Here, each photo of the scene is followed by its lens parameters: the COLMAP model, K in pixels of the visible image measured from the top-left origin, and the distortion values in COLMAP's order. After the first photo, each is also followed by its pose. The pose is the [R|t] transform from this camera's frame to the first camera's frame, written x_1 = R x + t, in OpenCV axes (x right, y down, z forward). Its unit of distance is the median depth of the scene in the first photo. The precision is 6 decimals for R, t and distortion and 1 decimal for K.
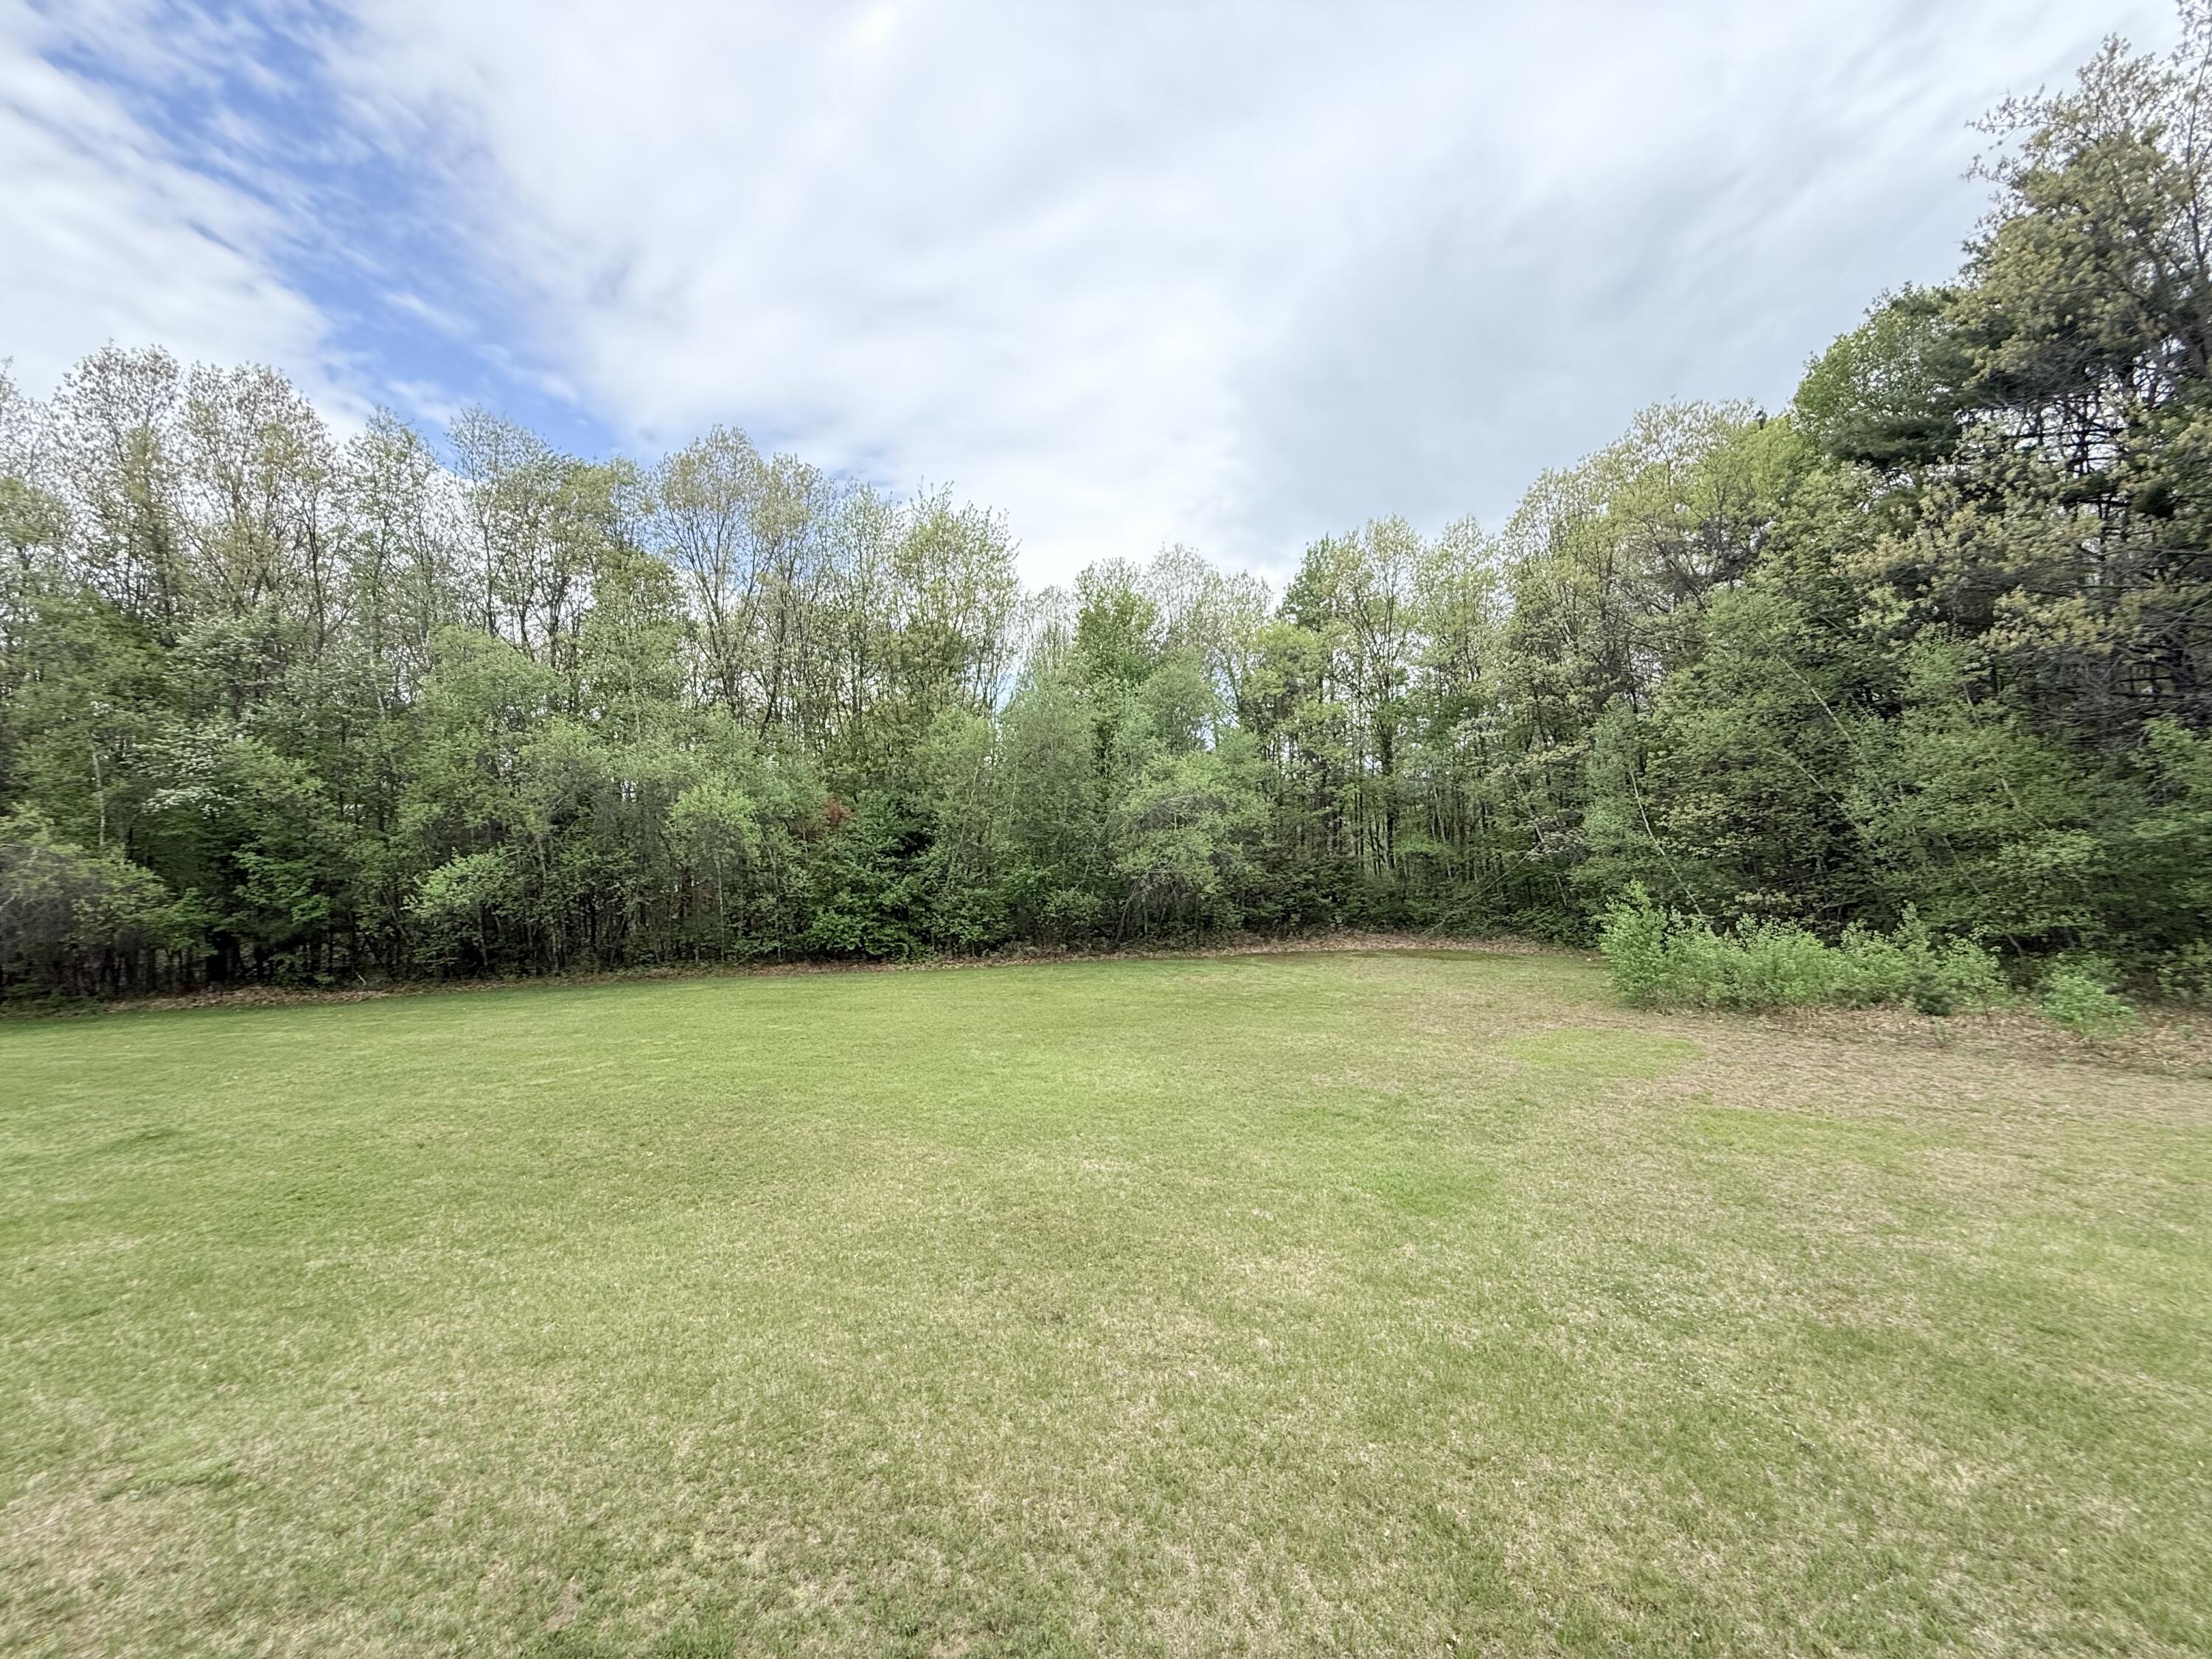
lens RADIAL K [[881.0, 0, 1102.5], [0, 881.0, 831.0], [0, 0, 1]] dist [-0.000722, -0.000284]
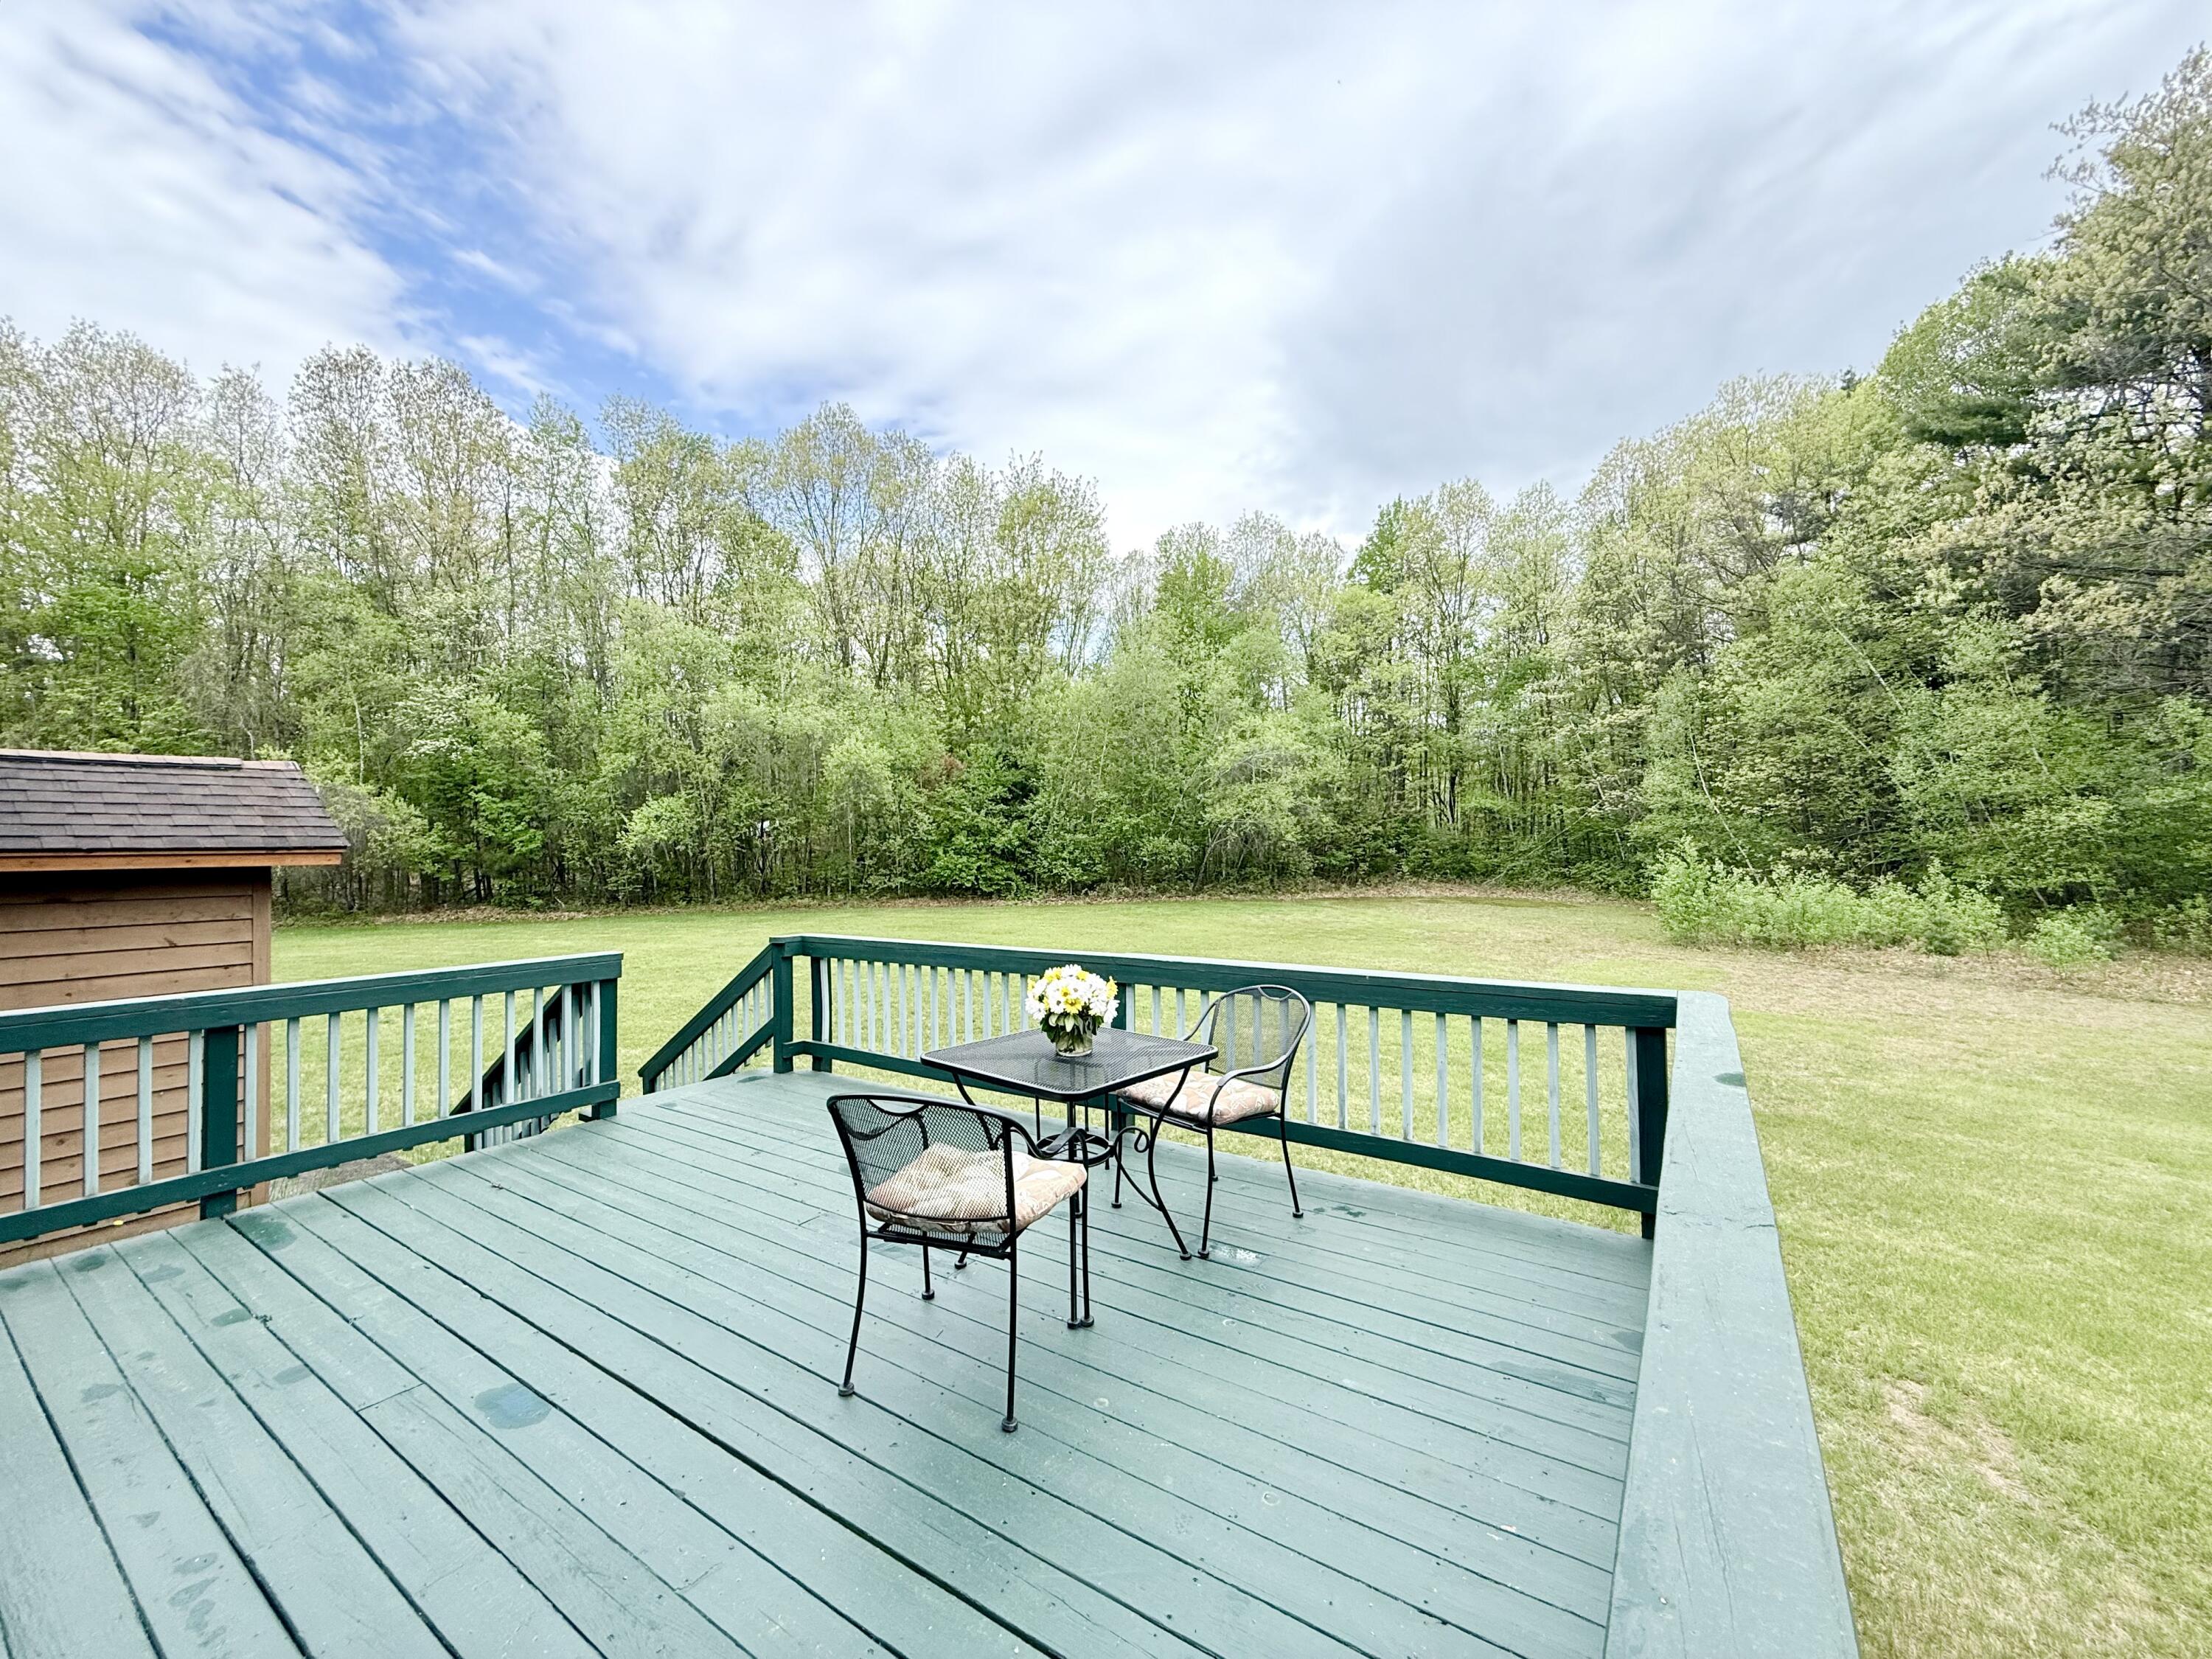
lens RADIAL K [[886.1, 0, 1094.8], [0, 886.1, 827.8], [0, 0, 1]] dist [-0.004584, 0.004729]
pose [[0.998075, 0.016101, -0.059900, -0.055163], [-0.012906, 0.998493, 0.053343, -0.002788], [0.060669, -0.052468, 0.996778, -0.118737]]
